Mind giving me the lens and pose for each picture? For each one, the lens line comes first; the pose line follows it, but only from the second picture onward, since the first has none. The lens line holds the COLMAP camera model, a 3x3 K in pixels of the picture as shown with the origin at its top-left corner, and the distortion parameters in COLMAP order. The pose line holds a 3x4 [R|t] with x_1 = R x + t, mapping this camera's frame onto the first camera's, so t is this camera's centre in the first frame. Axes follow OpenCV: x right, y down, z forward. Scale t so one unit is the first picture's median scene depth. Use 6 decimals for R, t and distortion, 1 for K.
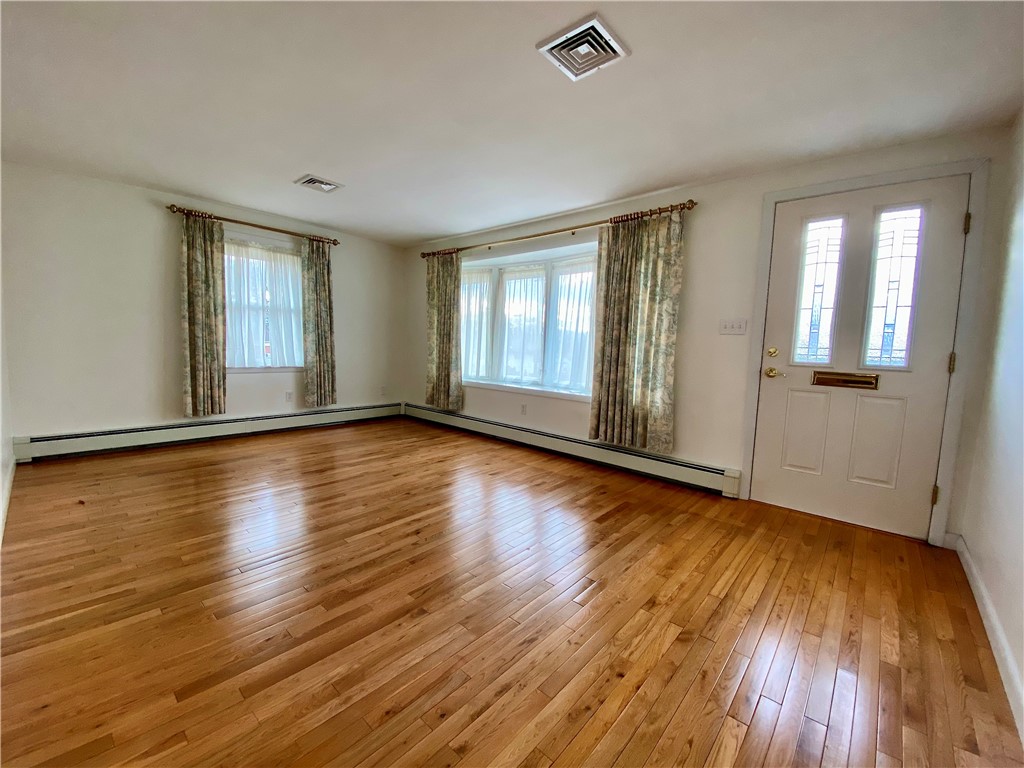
lens RADIAL K [[413.1, 0, 509.5], [0, 413.1, 385.7], [0, 0, 1]] dist [0.008487, -0.015583]
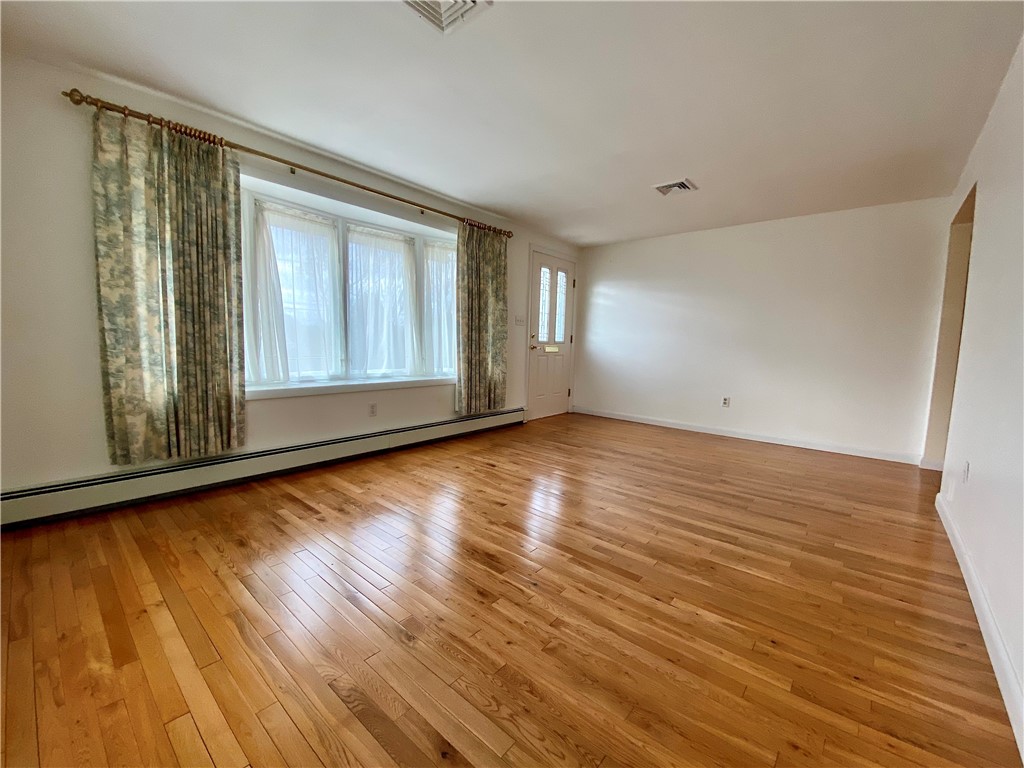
lens RADIAL K [[413.1, 0, 512.7], [0, 413.1, 385.8], [0, 0, 1]] dist [0.008487, -0.015583]
pose [[-0.020062, -0.147420, 0.988870, -0.907611], [0.063905, 0.986858, 0.148417, -0.108014], [-0.997754, 0.066171, -0.010378, 0.877897]]
